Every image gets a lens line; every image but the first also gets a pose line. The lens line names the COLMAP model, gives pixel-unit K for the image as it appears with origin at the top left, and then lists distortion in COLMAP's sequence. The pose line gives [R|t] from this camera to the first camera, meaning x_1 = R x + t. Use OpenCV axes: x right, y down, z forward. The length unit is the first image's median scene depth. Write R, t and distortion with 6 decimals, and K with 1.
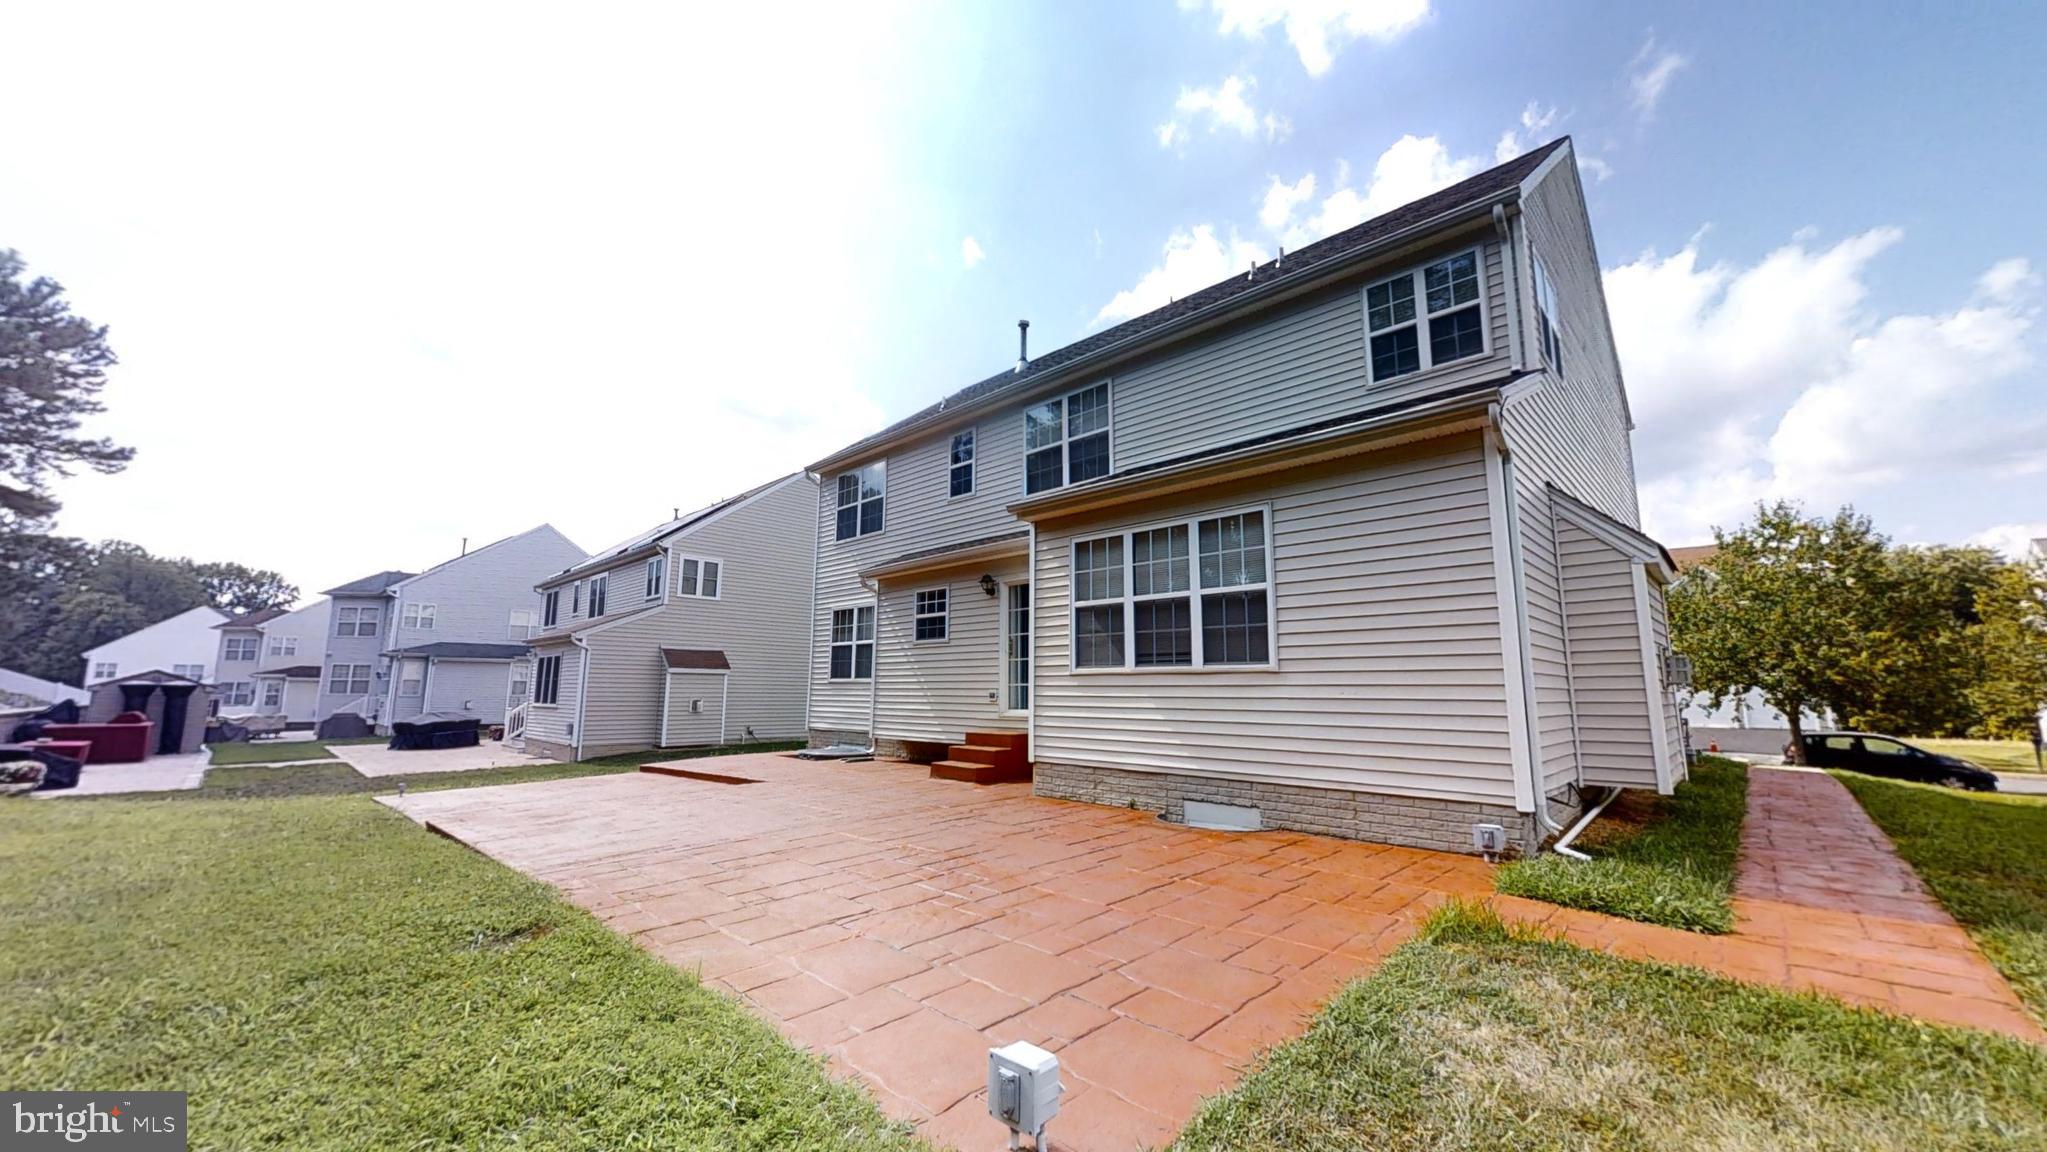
lens RADIAL K [[745.4, 0, 1022.1], [0, 745.4, 586.0], [0, 0, 1]] dist [-0.009738, 0.000273]
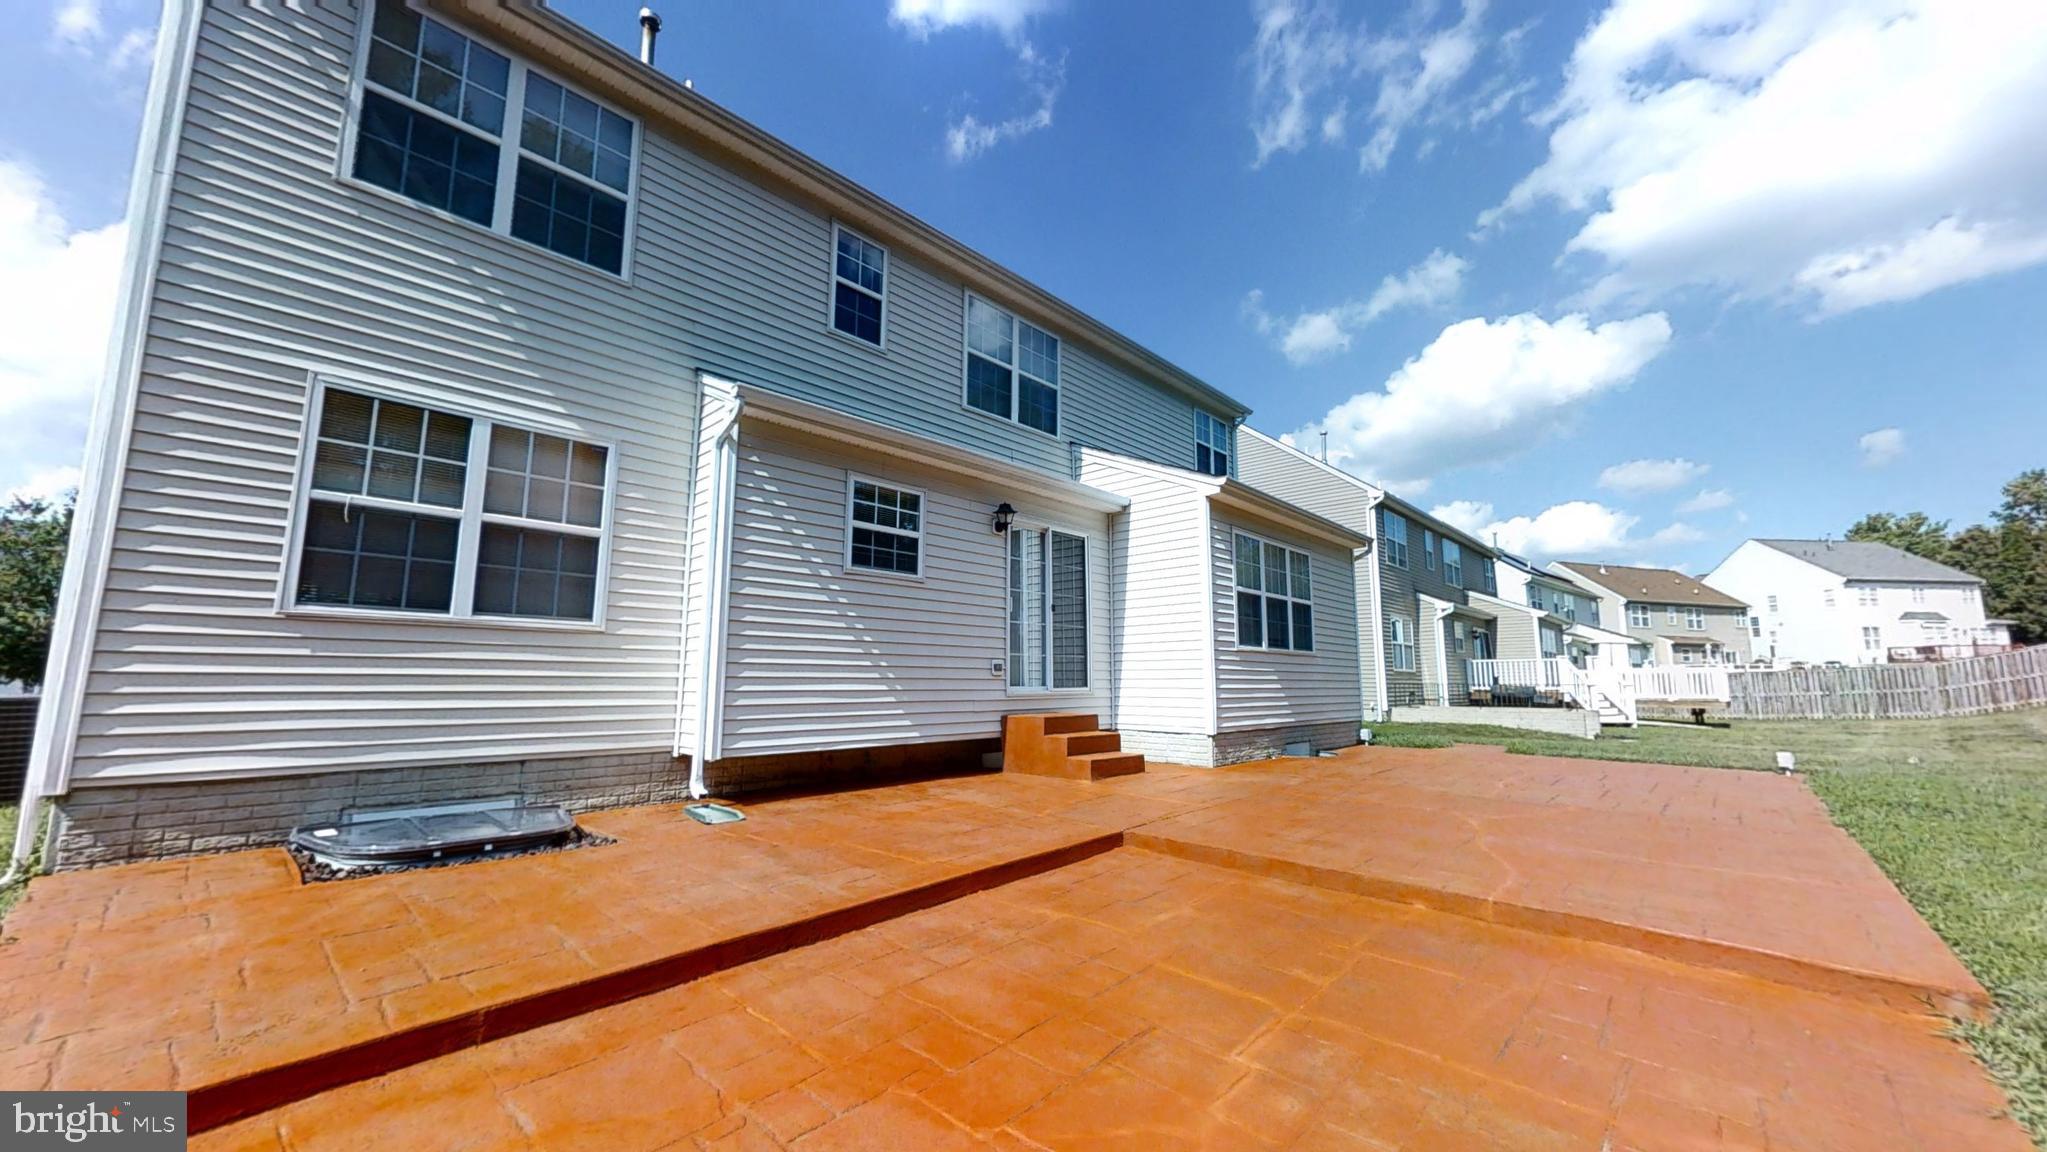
lens RADIAL K [[745.4, 0, 1019.8], [0, 745.4, 566.8], [0, 0, 1]] dist [-0.009738, 0.000273]
pose [[-0.021375, 0.134245, 0.990718, -0.687652], [-0.155127, 0.978497, -0.135936, 0.128611], [-0.987663, -0.156593, -0.000090, 0.873306]]
